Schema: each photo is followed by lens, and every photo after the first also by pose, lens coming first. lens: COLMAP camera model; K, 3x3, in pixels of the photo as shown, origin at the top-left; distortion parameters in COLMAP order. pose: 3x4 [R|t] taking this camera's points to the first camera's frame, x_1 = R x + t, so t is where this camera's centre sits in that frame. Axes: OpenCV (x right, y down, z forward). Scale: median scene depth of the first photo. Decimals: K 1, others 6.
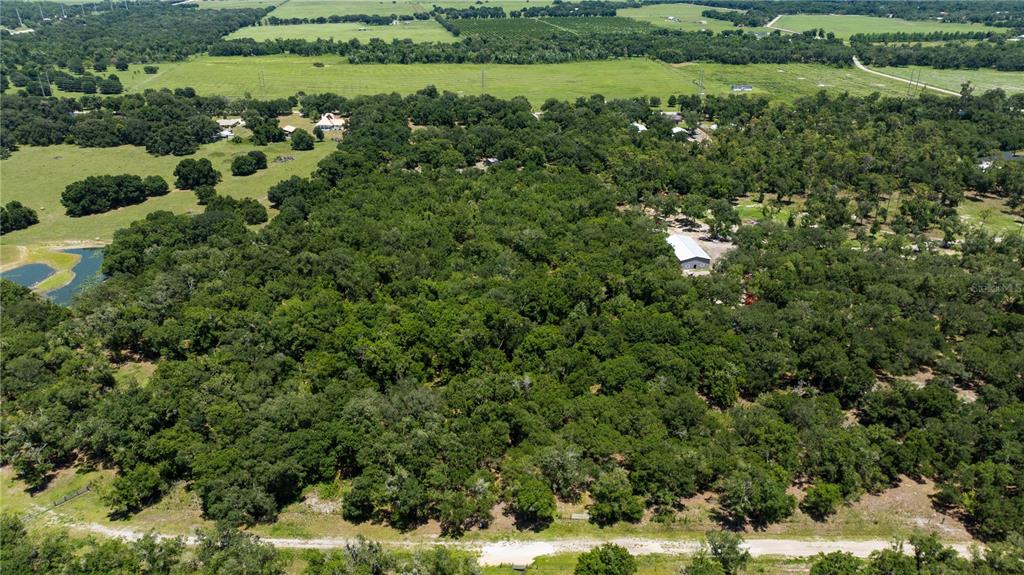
lens RADIAL K [[722.4, 0, 512.0], [0, 722.4, 287.5], [0, 0, 1]] dist [-0.048885, 0.054367]
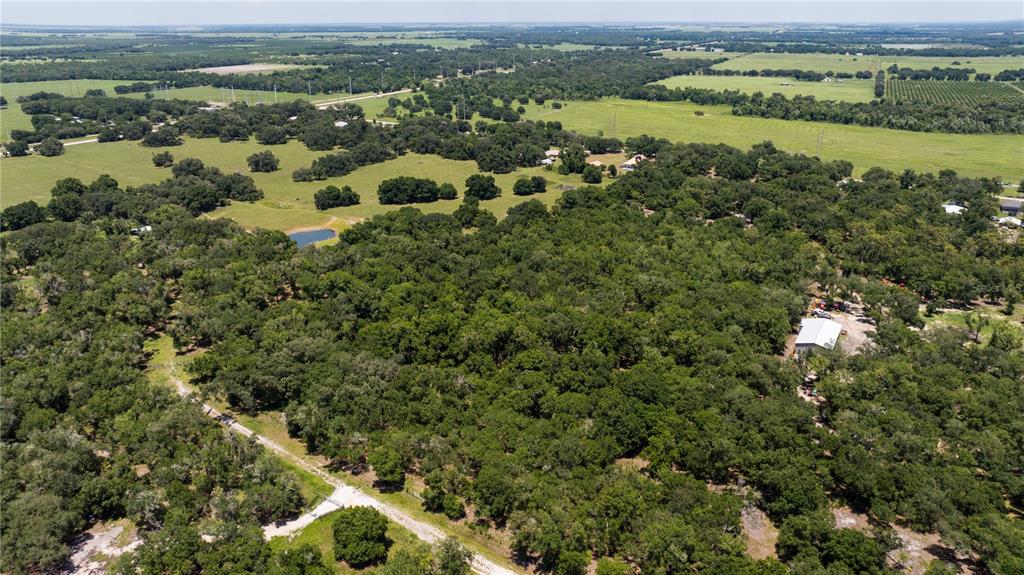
lens RADIAL K [[722.4, 0, 512.0], [0, 722.4, 287.5], [0, 0, 1]] dist [-0.048885, 0.054367]
pose [[0.805248, 0.207601, -0.555407, 0.141247], [-0.243726, 0.969801, 0.009132, -0.008306], [0.540531, 0.128013, 0.831528, 0.017746]]
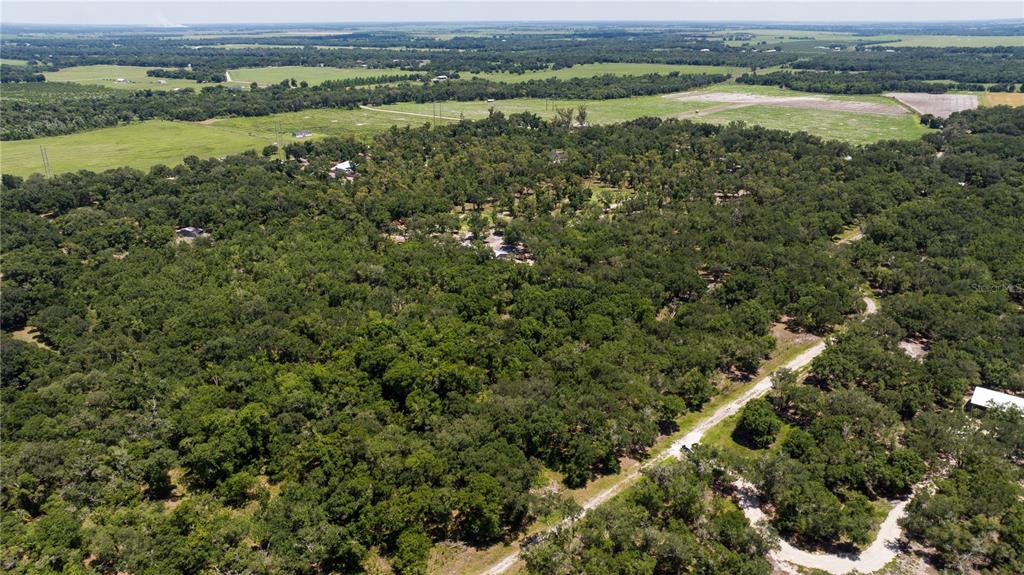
lens RADIAL K [[722.4, 0, 512.0], [0, 722.4, 287.5], [0, 0, 1]] dist [-0.048885, 0.054367]
pose [[0.702213, -0.247779, 0.667459, -0.182297], [0.293957, 0.954751, 0.045167, -0.012224], [-0.648449, 0.164487, 0.743275, 0.028287]]
